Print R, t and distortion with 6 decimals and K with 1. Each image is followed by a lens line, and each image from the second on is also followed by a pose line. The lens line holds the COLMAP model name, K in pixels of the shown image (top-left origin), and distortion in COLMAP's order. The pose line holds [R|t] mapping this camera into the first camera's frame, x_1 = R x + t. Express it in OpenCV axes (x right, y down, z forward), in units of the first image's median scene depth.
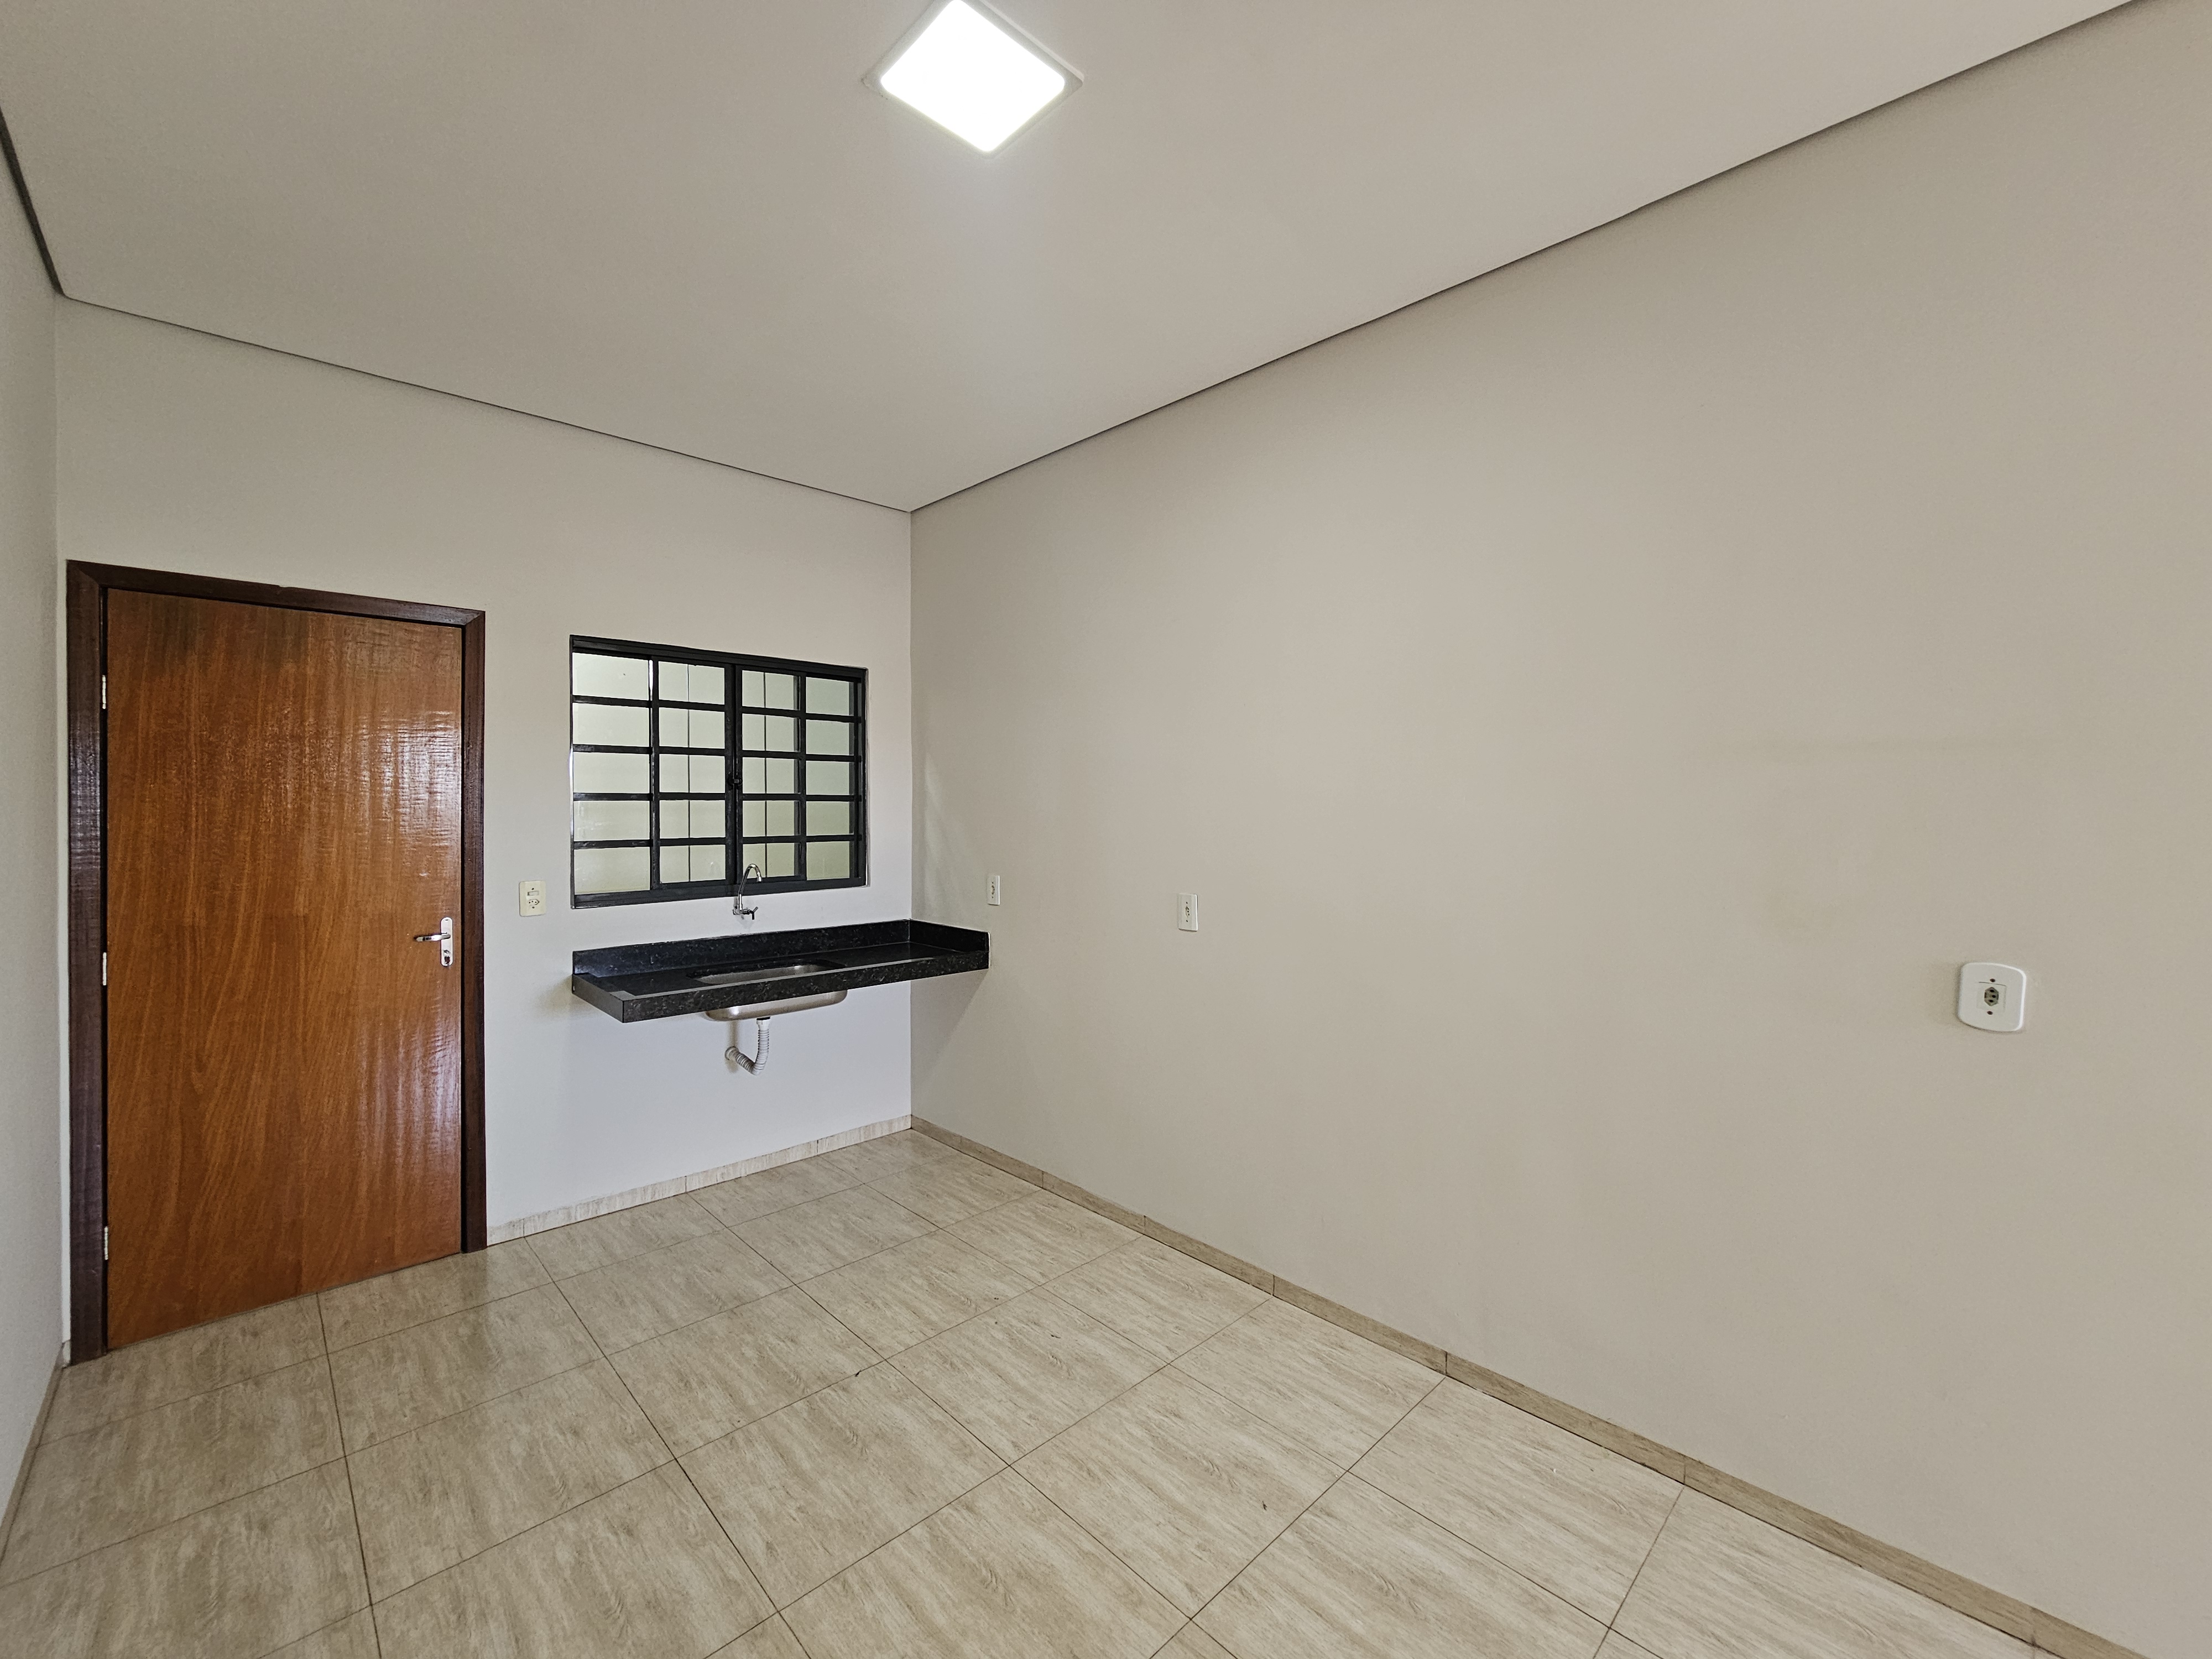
lens RADIAL K [[906.7, 0, 1096.9], [0, 906.7, 810.3], [0, 0, 1]] dist [-0.004171, 0.001447]
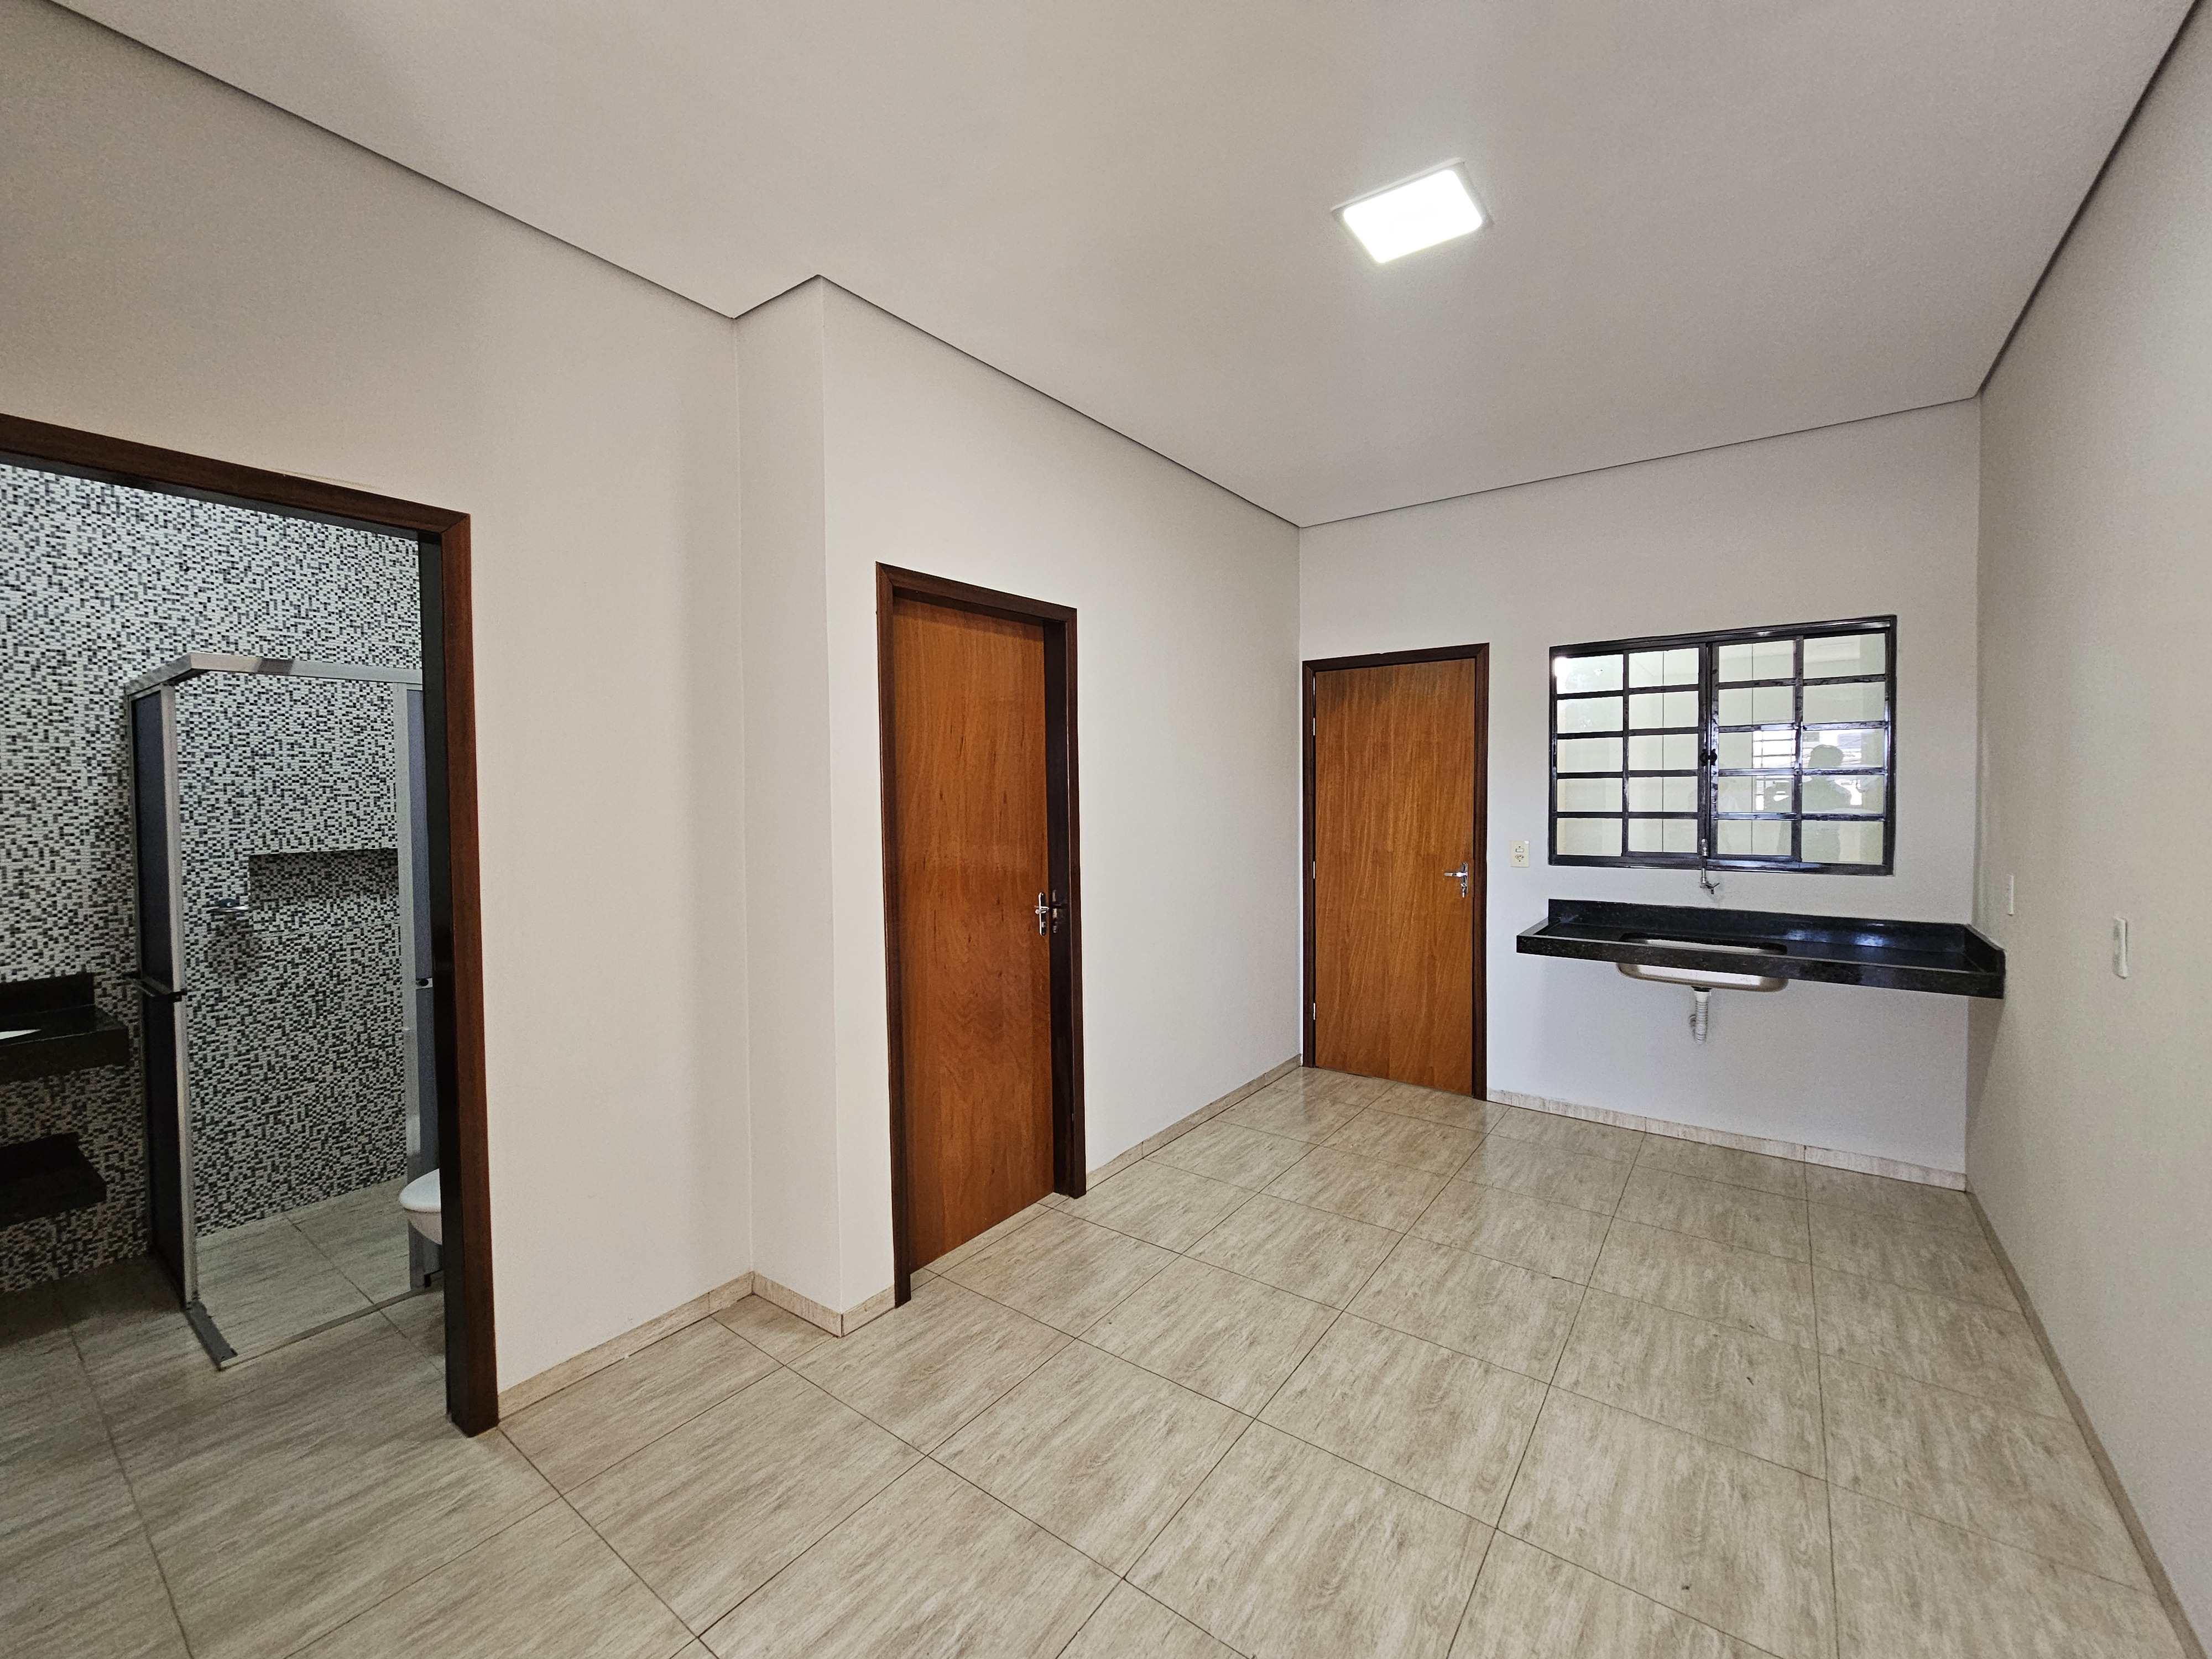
lens RADIAL K [[906.7, 0, 1109.0], [0, 906.7, 817.7], [0, 0, 1]] dist [-0.004171, 0.001447]
pose [[0.165060, 0.031454, -0.985782, 0.522270], [0.006004, 0.999441, 0.032895, -0.002261], [0.986265, -0.011348, 0.164779, 0.177510]]
